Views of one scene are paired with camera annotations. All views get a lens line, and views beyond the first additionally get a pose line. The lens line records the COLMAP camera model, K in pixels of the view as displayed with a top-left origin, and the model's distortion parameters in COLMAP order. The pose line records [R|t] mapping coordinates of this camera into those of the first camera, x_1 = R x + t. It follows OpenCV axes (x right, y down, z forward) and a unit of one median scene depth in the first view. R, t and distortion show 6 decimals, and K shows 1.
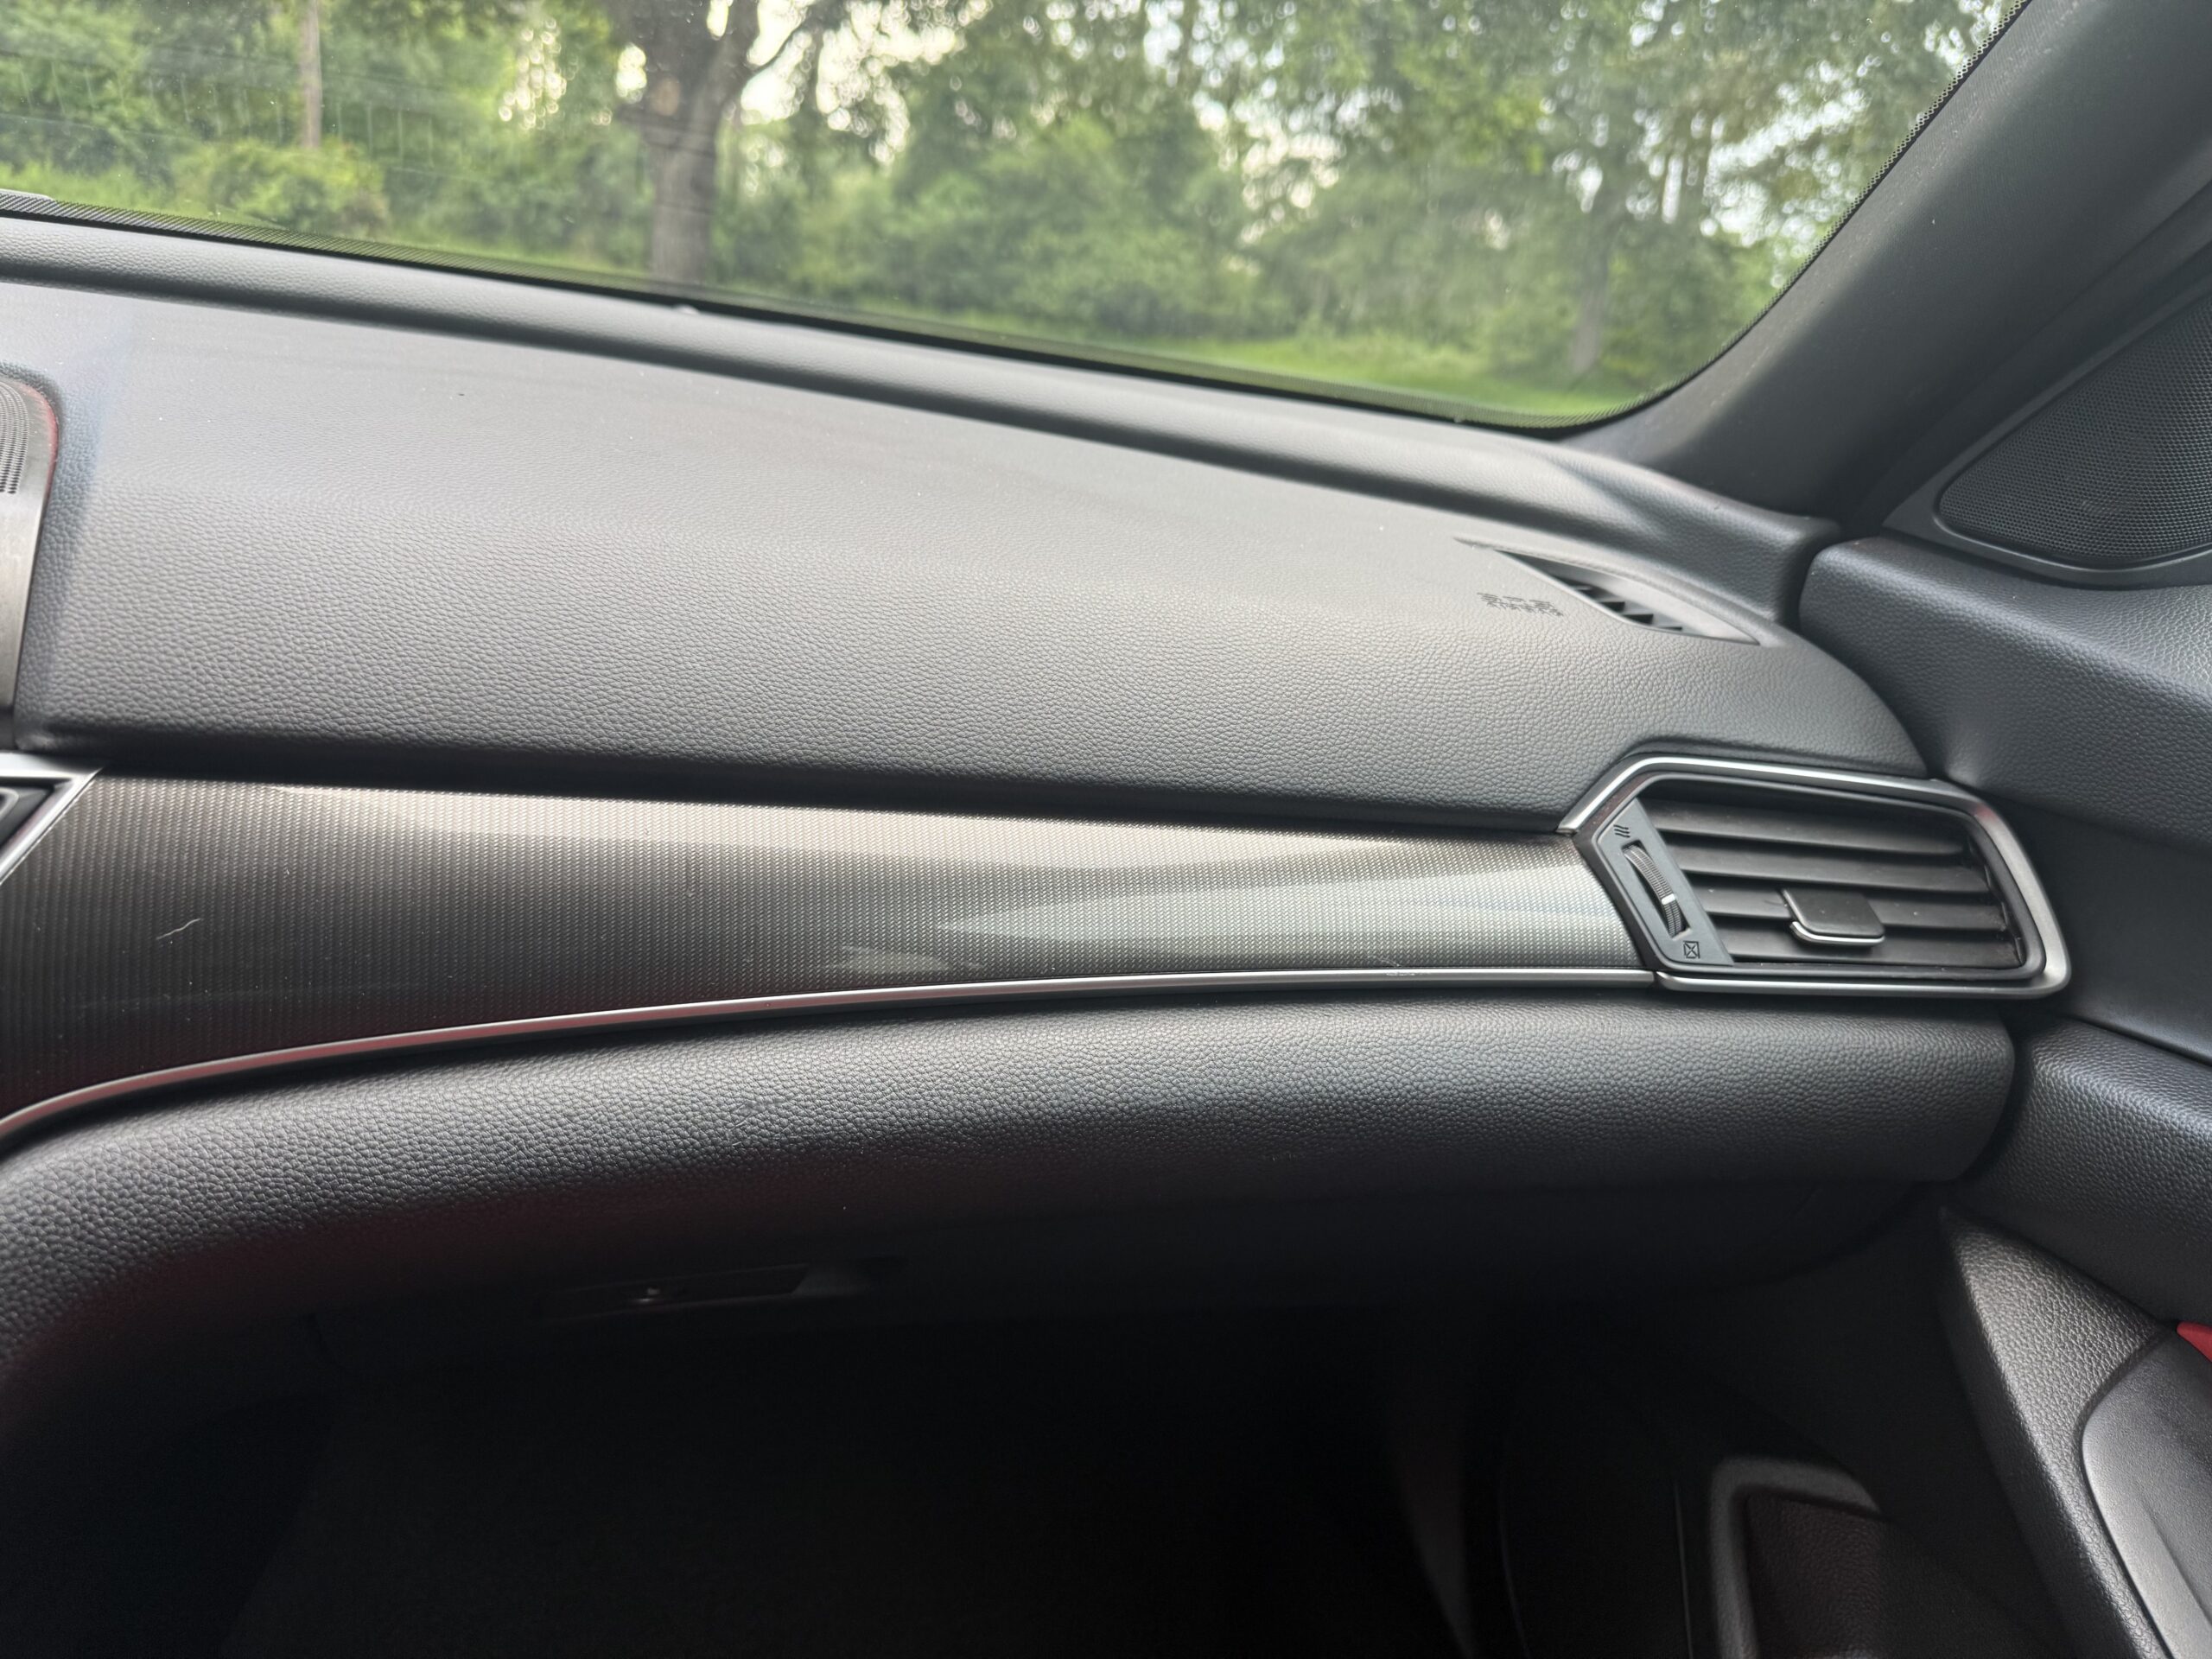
lens RADIAL K [[1530.3, 0, 1119.9], [0, 1530.3, 841.3], [0, 0, 1]] dist [0.004234, 0.000150]
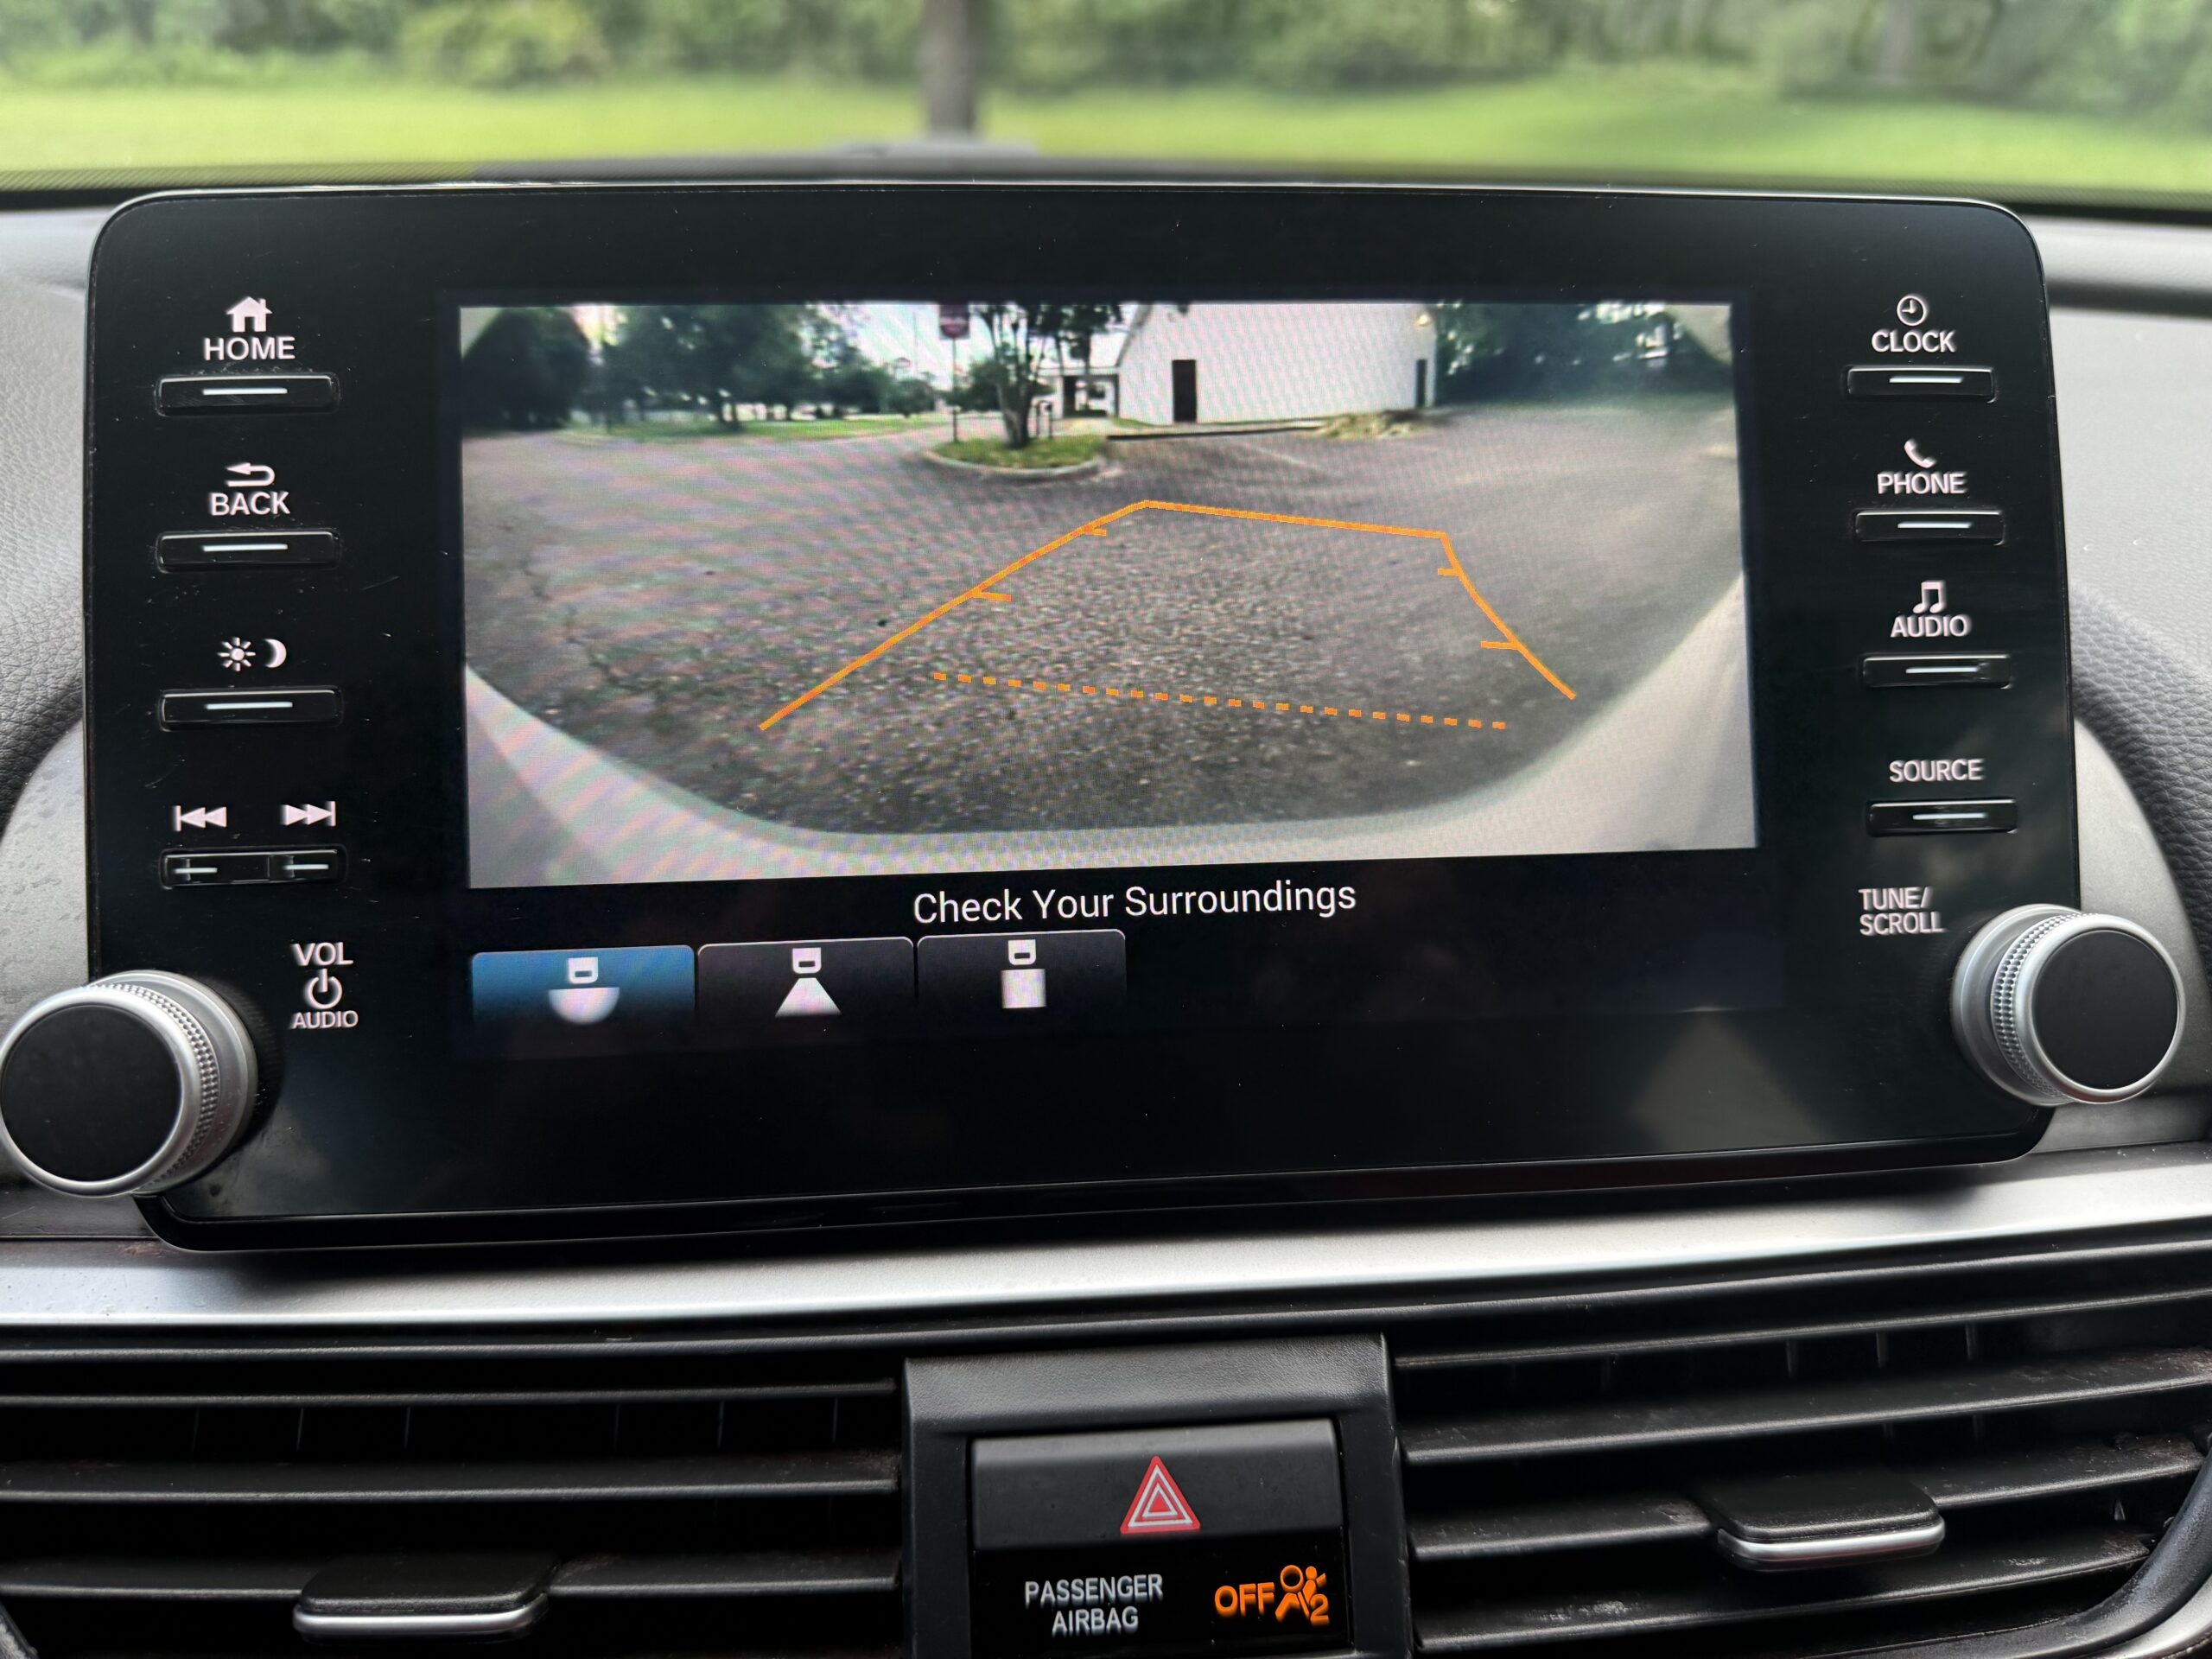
lens RADIAL K [[1582.1, 0, 1105.9], [0, 1582.1, 795.3], [0, 0, 1]] dist [-0.056992, -0.001110]
pose [[0.986657, -0.056031, -0.152870, -0.722536], [0.070572, 0.993309, 0.091413, -0.193851], [0.146726, -0.100982, 0.984009, 0.196441]]
